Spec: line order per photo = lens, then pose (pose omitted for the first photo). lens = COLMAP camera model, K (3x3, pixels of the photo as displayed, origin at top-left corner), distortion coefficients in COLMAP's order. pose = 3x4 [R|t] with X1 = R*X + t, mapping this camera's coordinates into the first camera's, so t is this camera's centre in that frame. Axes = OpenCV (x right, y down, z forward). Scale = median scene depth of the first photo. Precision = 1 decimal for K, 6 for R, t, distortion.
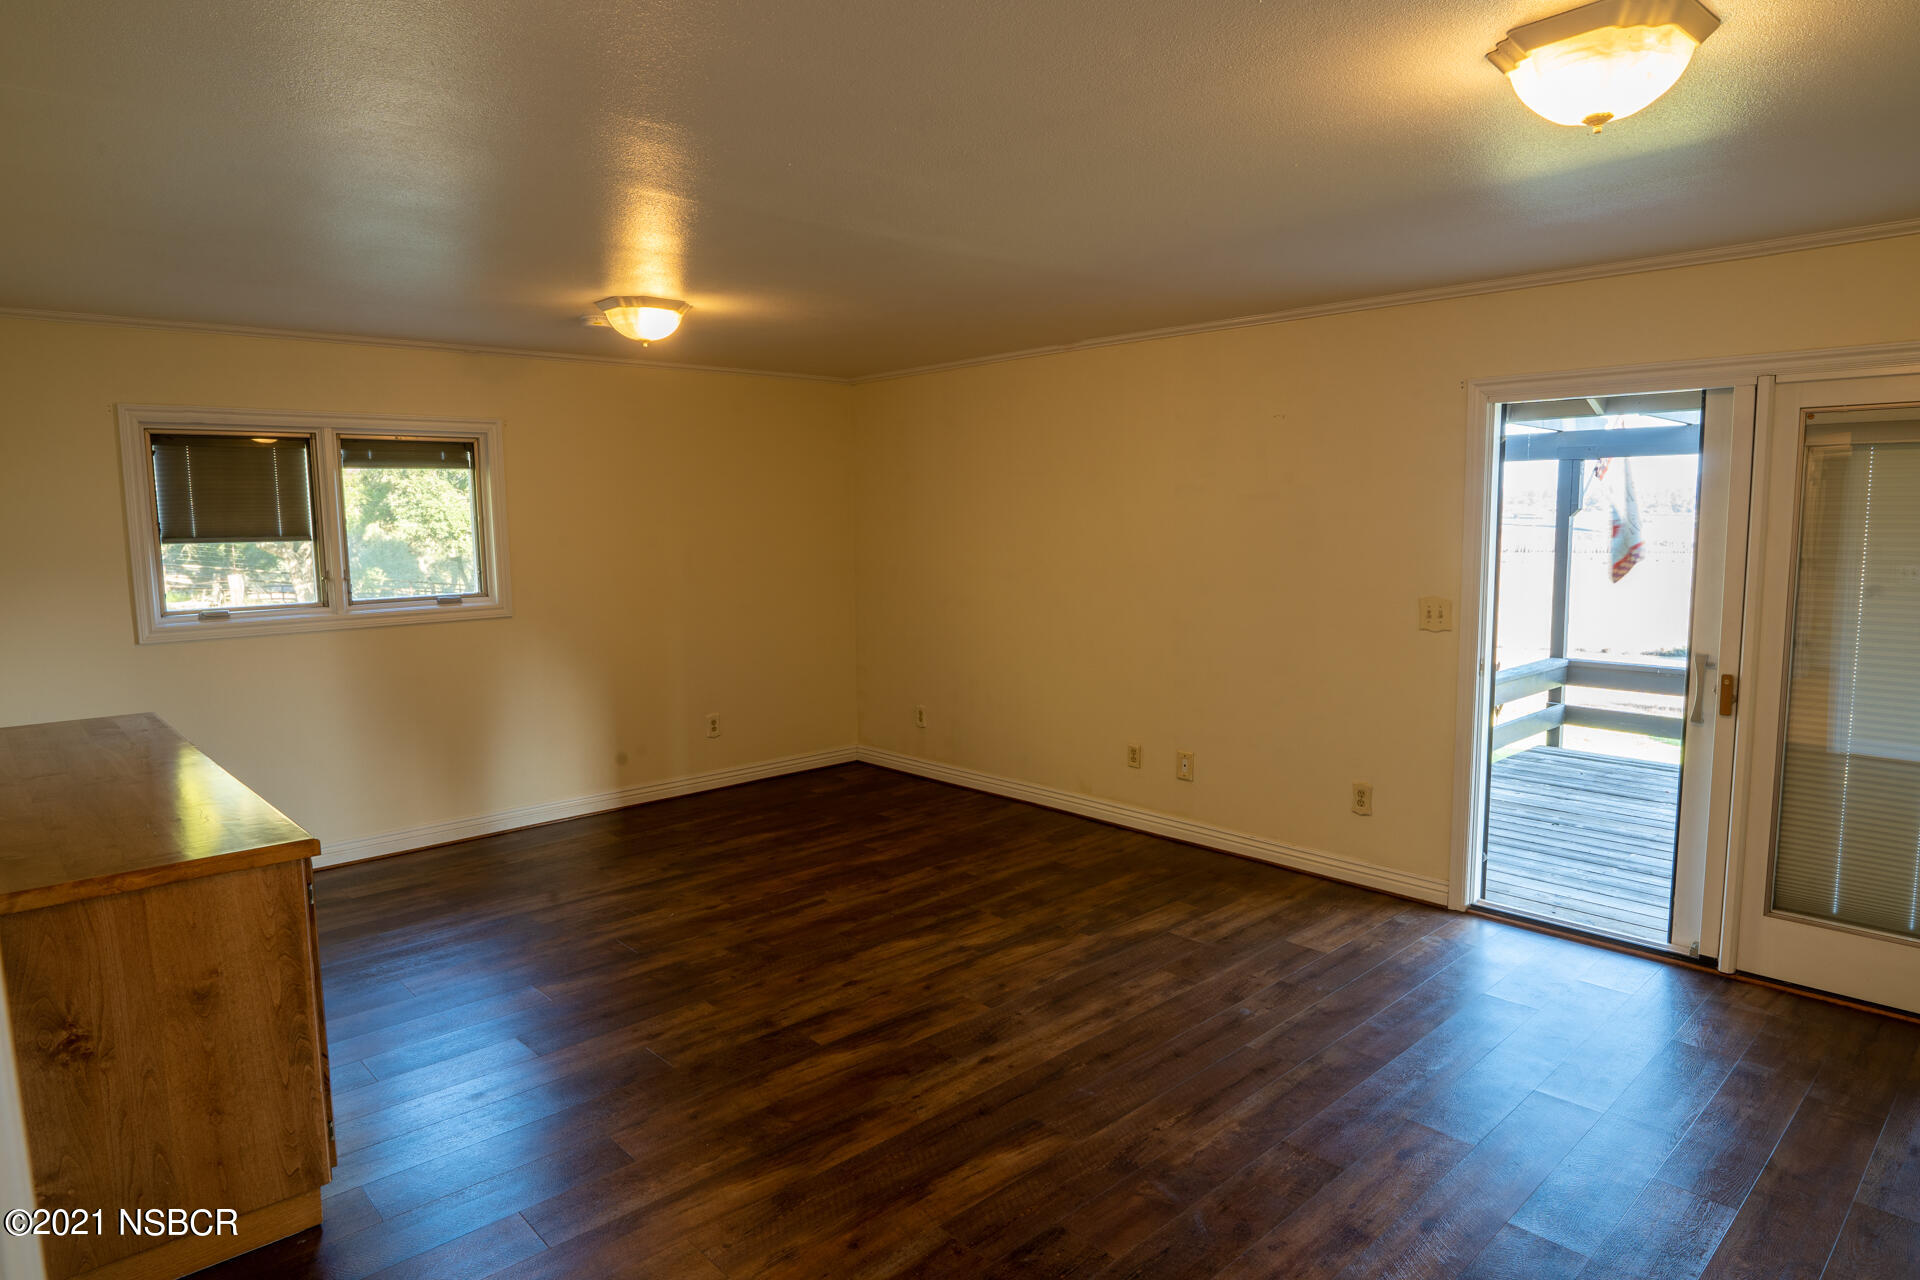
lens RADIAL K [[1104.1, 0, 959.5], [0, 1104.1, 640.9], [0, 0, 1]] dist [0.005705, -0.000093]
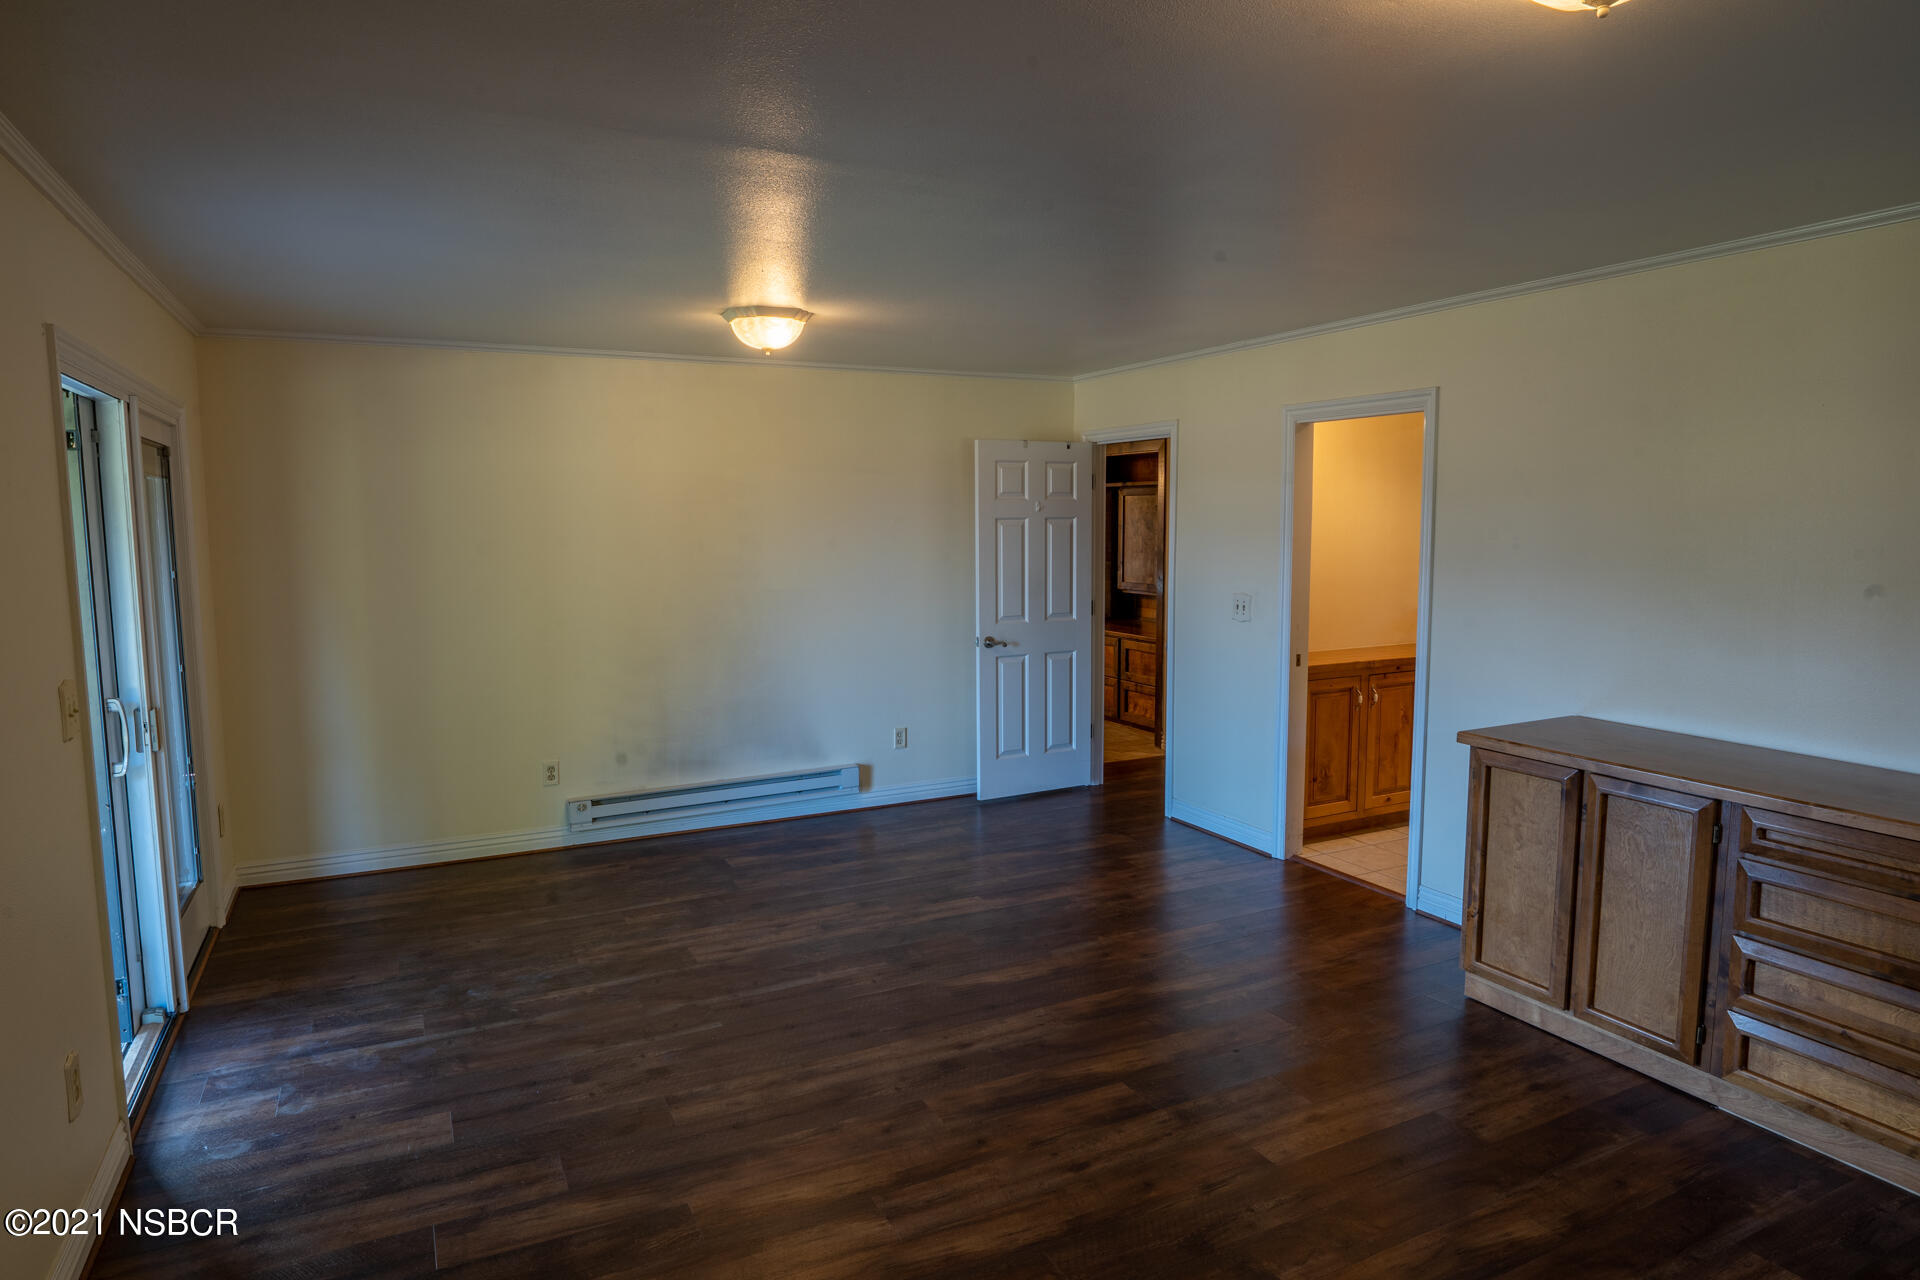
lens RADIAL K [[1104.1, 0, 959.8], [0, 1104.1, 639.3], [0, 0, 1]] dist [0.005705, -0.000093]
pose [[-0.960134, -0.016466, 0.279054, -0.229050], [0.046847, 0.974667, 0.218698, -0.199337], [-0.275586, 0.223053, -0.935040, 1.685288]]
